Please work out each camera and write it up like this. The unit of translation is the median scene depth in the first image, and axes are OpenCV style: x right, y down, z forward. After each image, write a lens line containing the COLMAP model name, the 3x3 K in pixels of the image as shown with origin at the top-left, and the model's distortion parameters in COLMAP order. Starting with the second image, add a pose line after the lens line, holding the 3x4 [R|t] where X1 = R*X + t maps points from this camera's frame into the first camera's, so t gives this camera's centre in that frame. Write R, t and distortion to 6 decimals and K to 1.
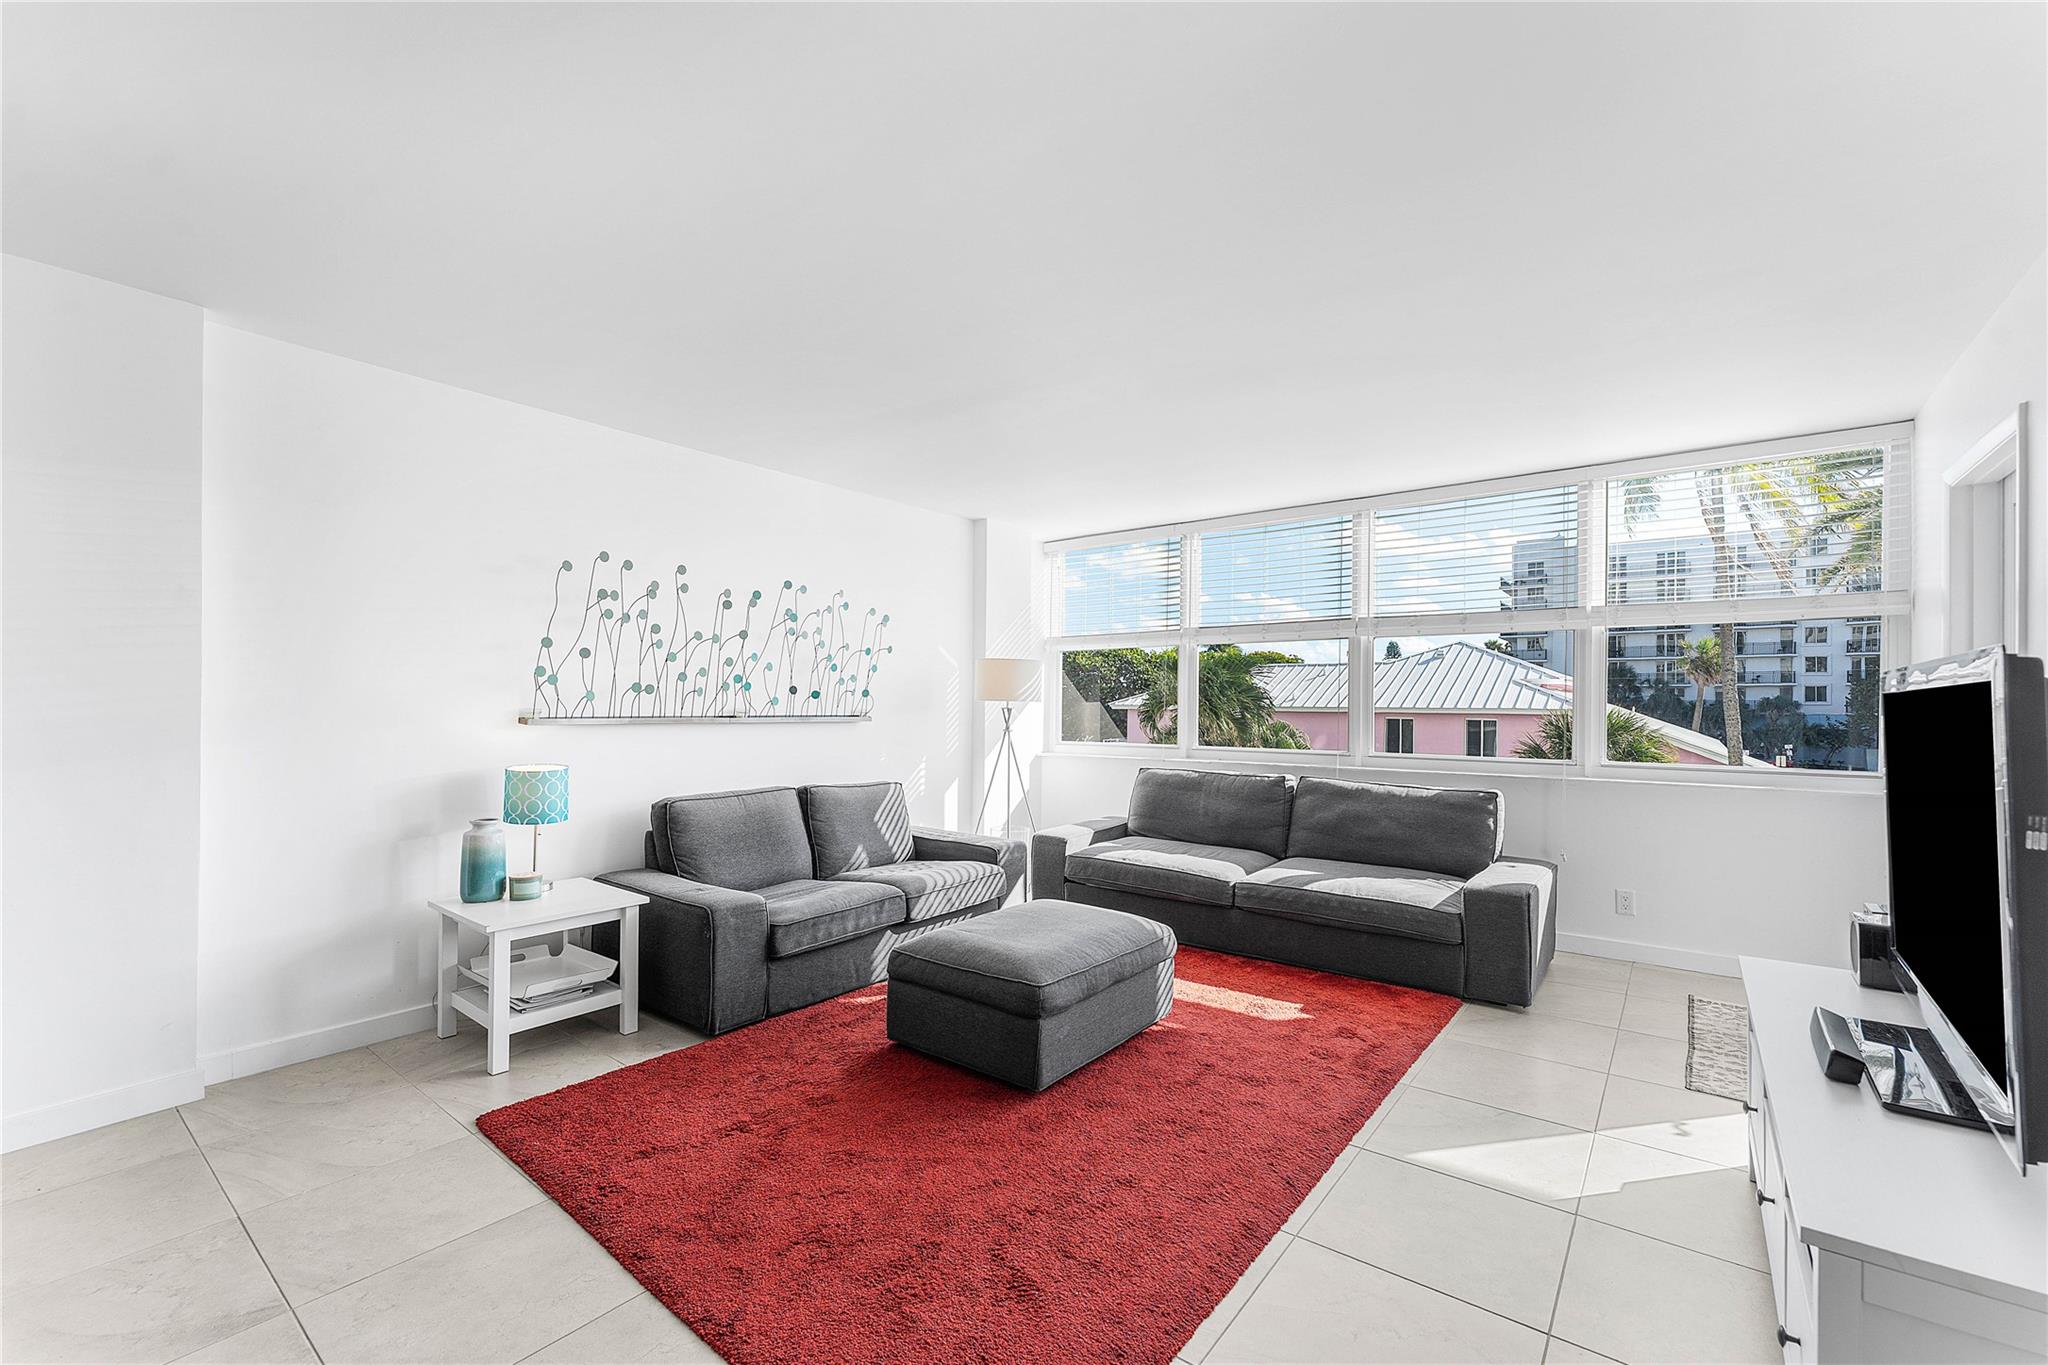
lens RADIAL K [[855.0, 0, 1029.1], [0, 855.0, 702.1], [0, 0, 1]] dist [-0.000181, -0.000206]
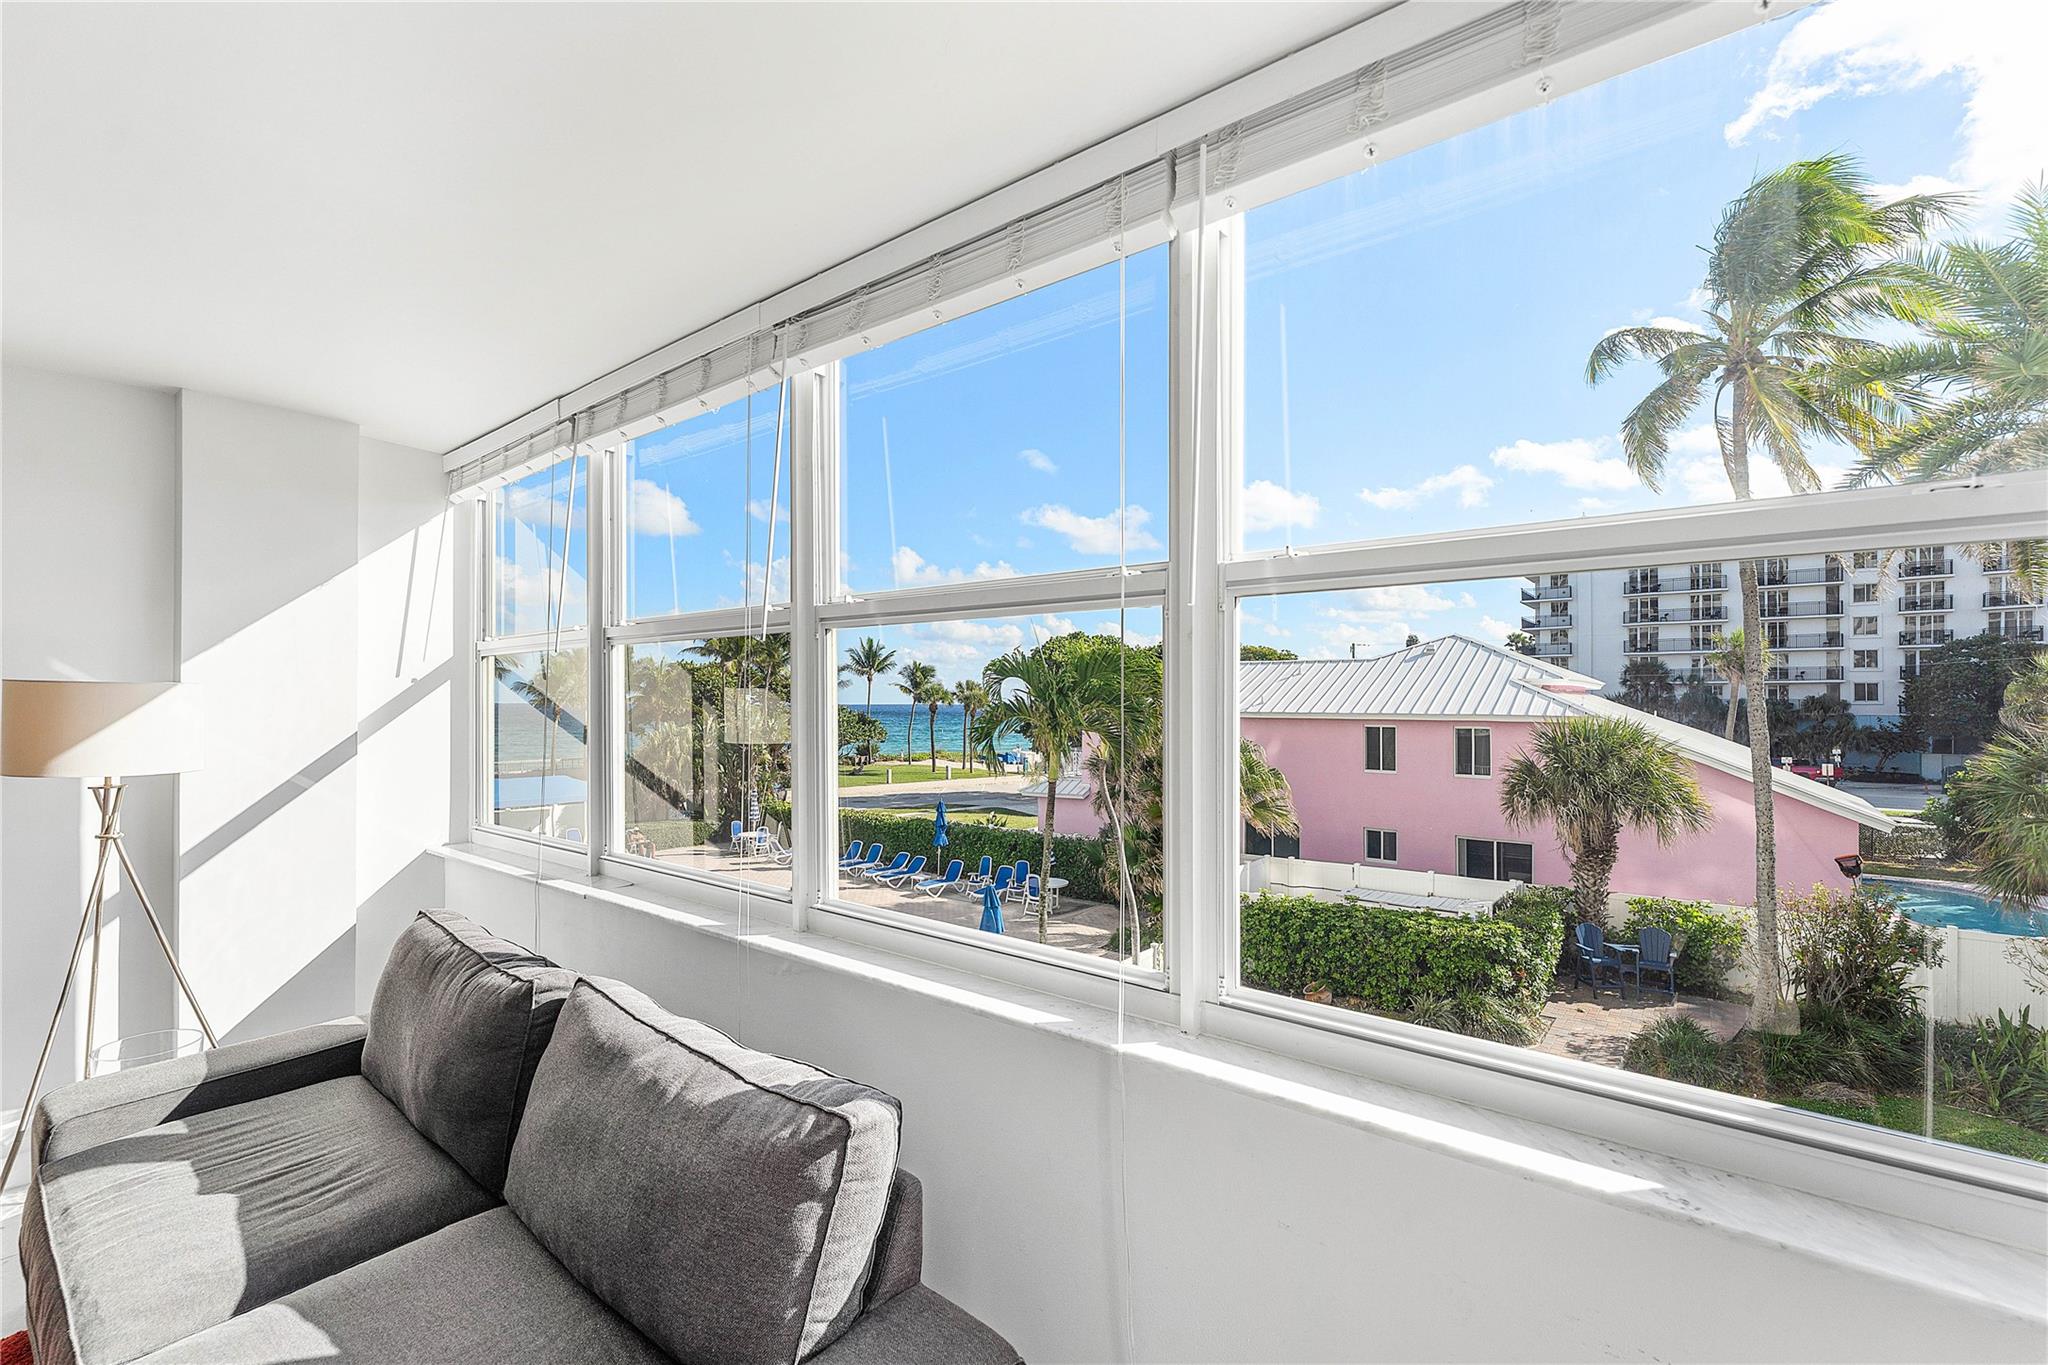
lens RADIAL K [[901.3, 0, 1019.9], [0, 901.3, 692.9], [0, 0, 1]] dist [-0.022789, 0.000262]
pose [[0.999783, -0.004374, -0.020389, 0.563486], [0.004201, 0.999955, -0.008504, -0.043673], [0.020426, 0.008417, 0.999756, 0.610052]]
